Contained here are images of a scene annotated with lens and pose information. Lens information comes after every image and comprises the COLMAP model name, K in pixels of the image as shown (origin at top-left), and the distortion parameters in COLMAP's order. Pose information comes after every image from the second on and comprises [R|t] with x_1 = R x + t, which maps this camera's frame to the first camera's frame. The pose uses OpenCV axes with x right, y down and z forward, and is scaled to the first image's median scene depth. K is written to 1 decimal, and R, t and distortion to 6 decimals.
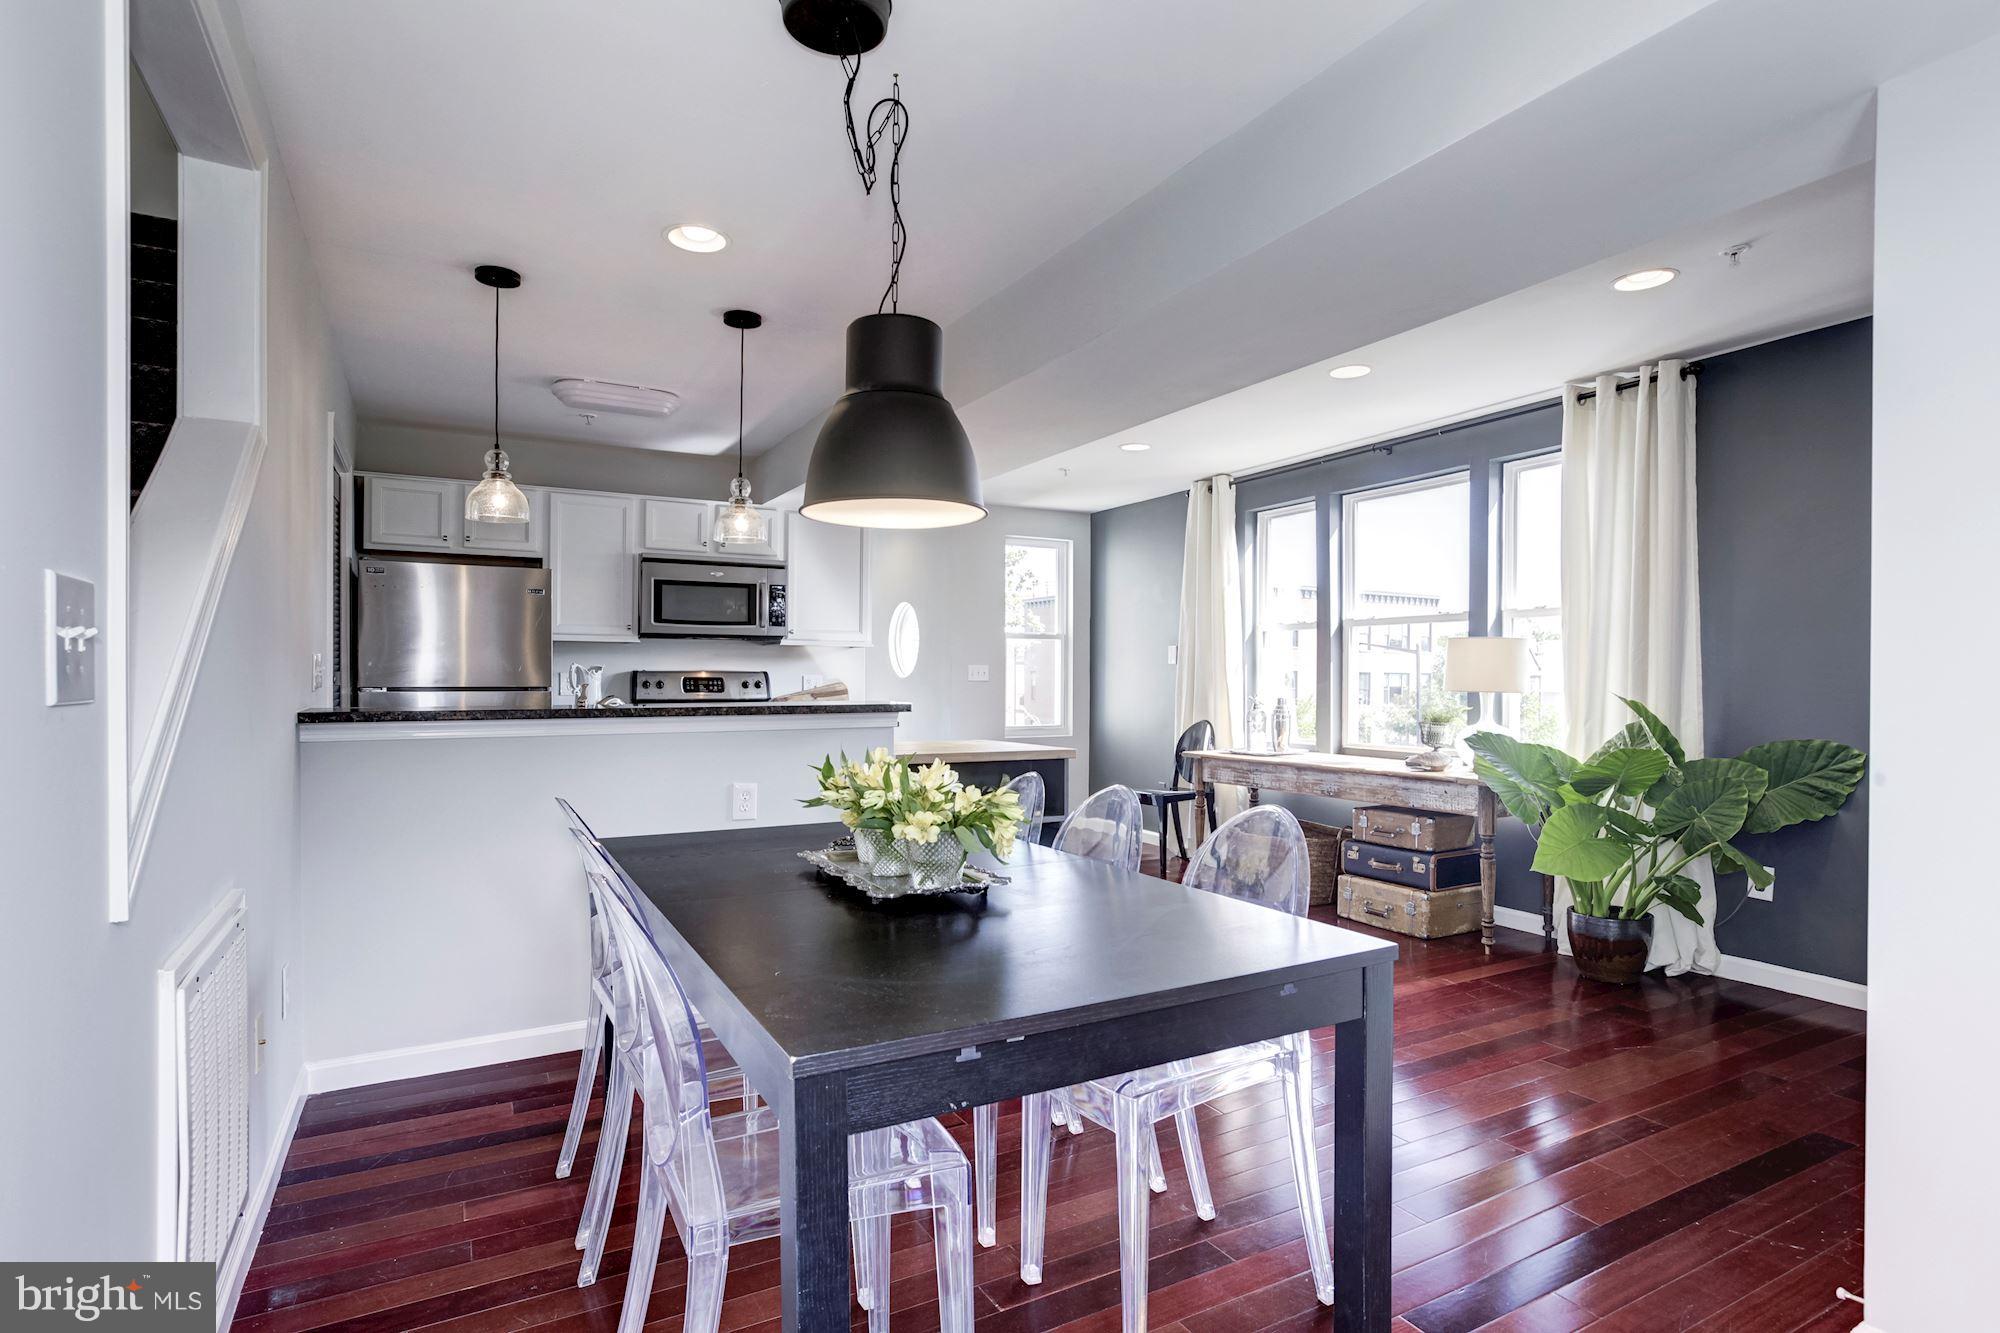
lens RADIAL K [[883.1, 0, 994.4], [0, 883.1, 689.3], [0, 0, 1]] dist [-0.058136, -0.000023]
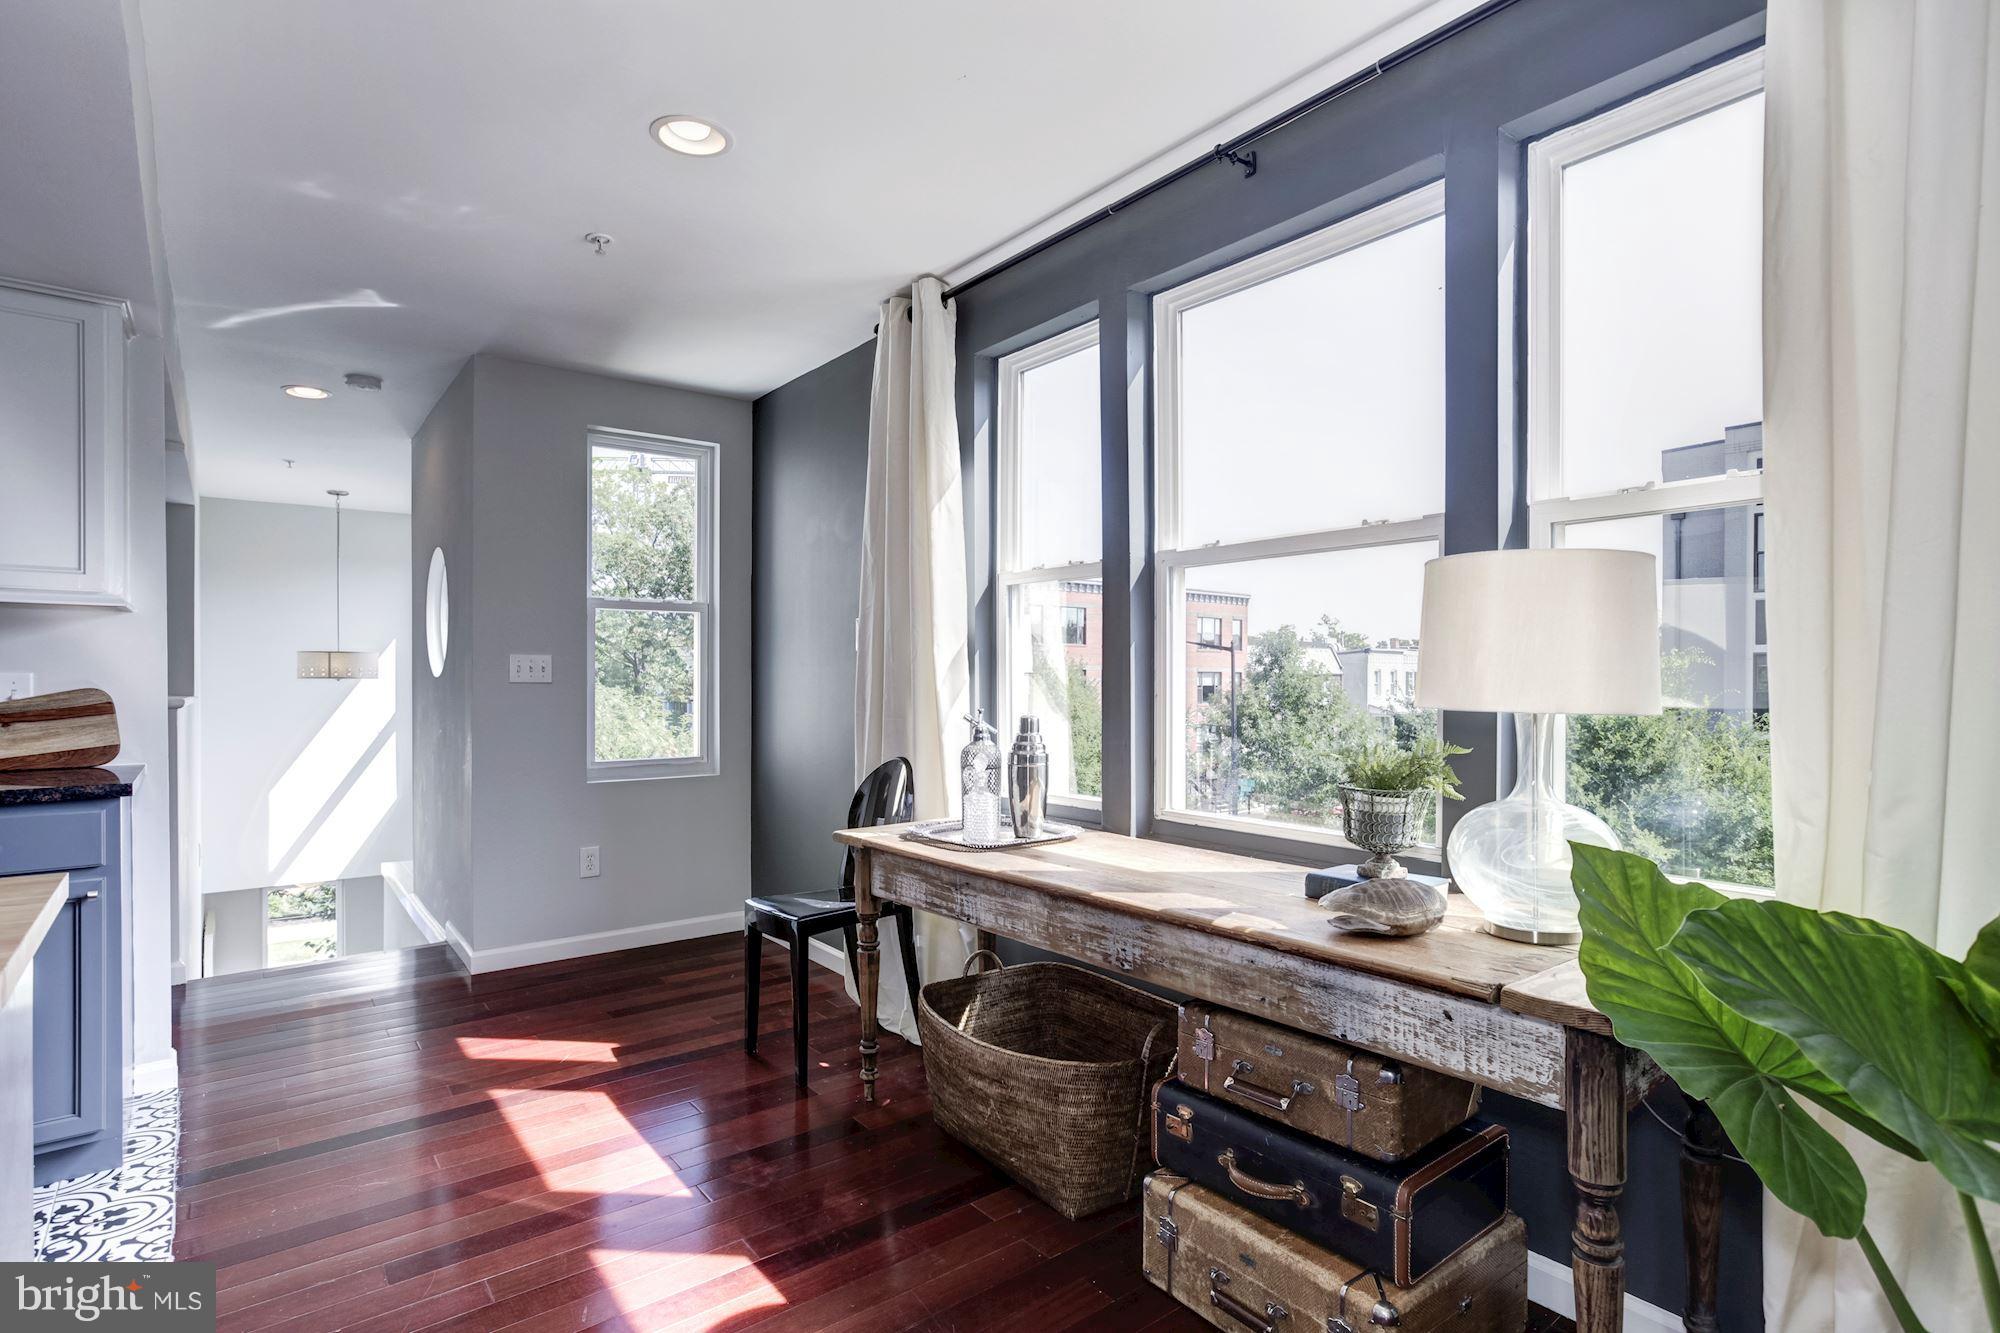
lens RADIAL K [[950.8, 0, 998.8], [0, 950.8, 679.9], [0, 0, 1]] dist [-0.065621, 0.025583]
pose [[0.977378, -0.002852, 0.211482, 0.203414], [0.005110, 0.999936, -0.010130, -0.005326], [-0.211440, 0.010982, 0.977329, 0.504981]]
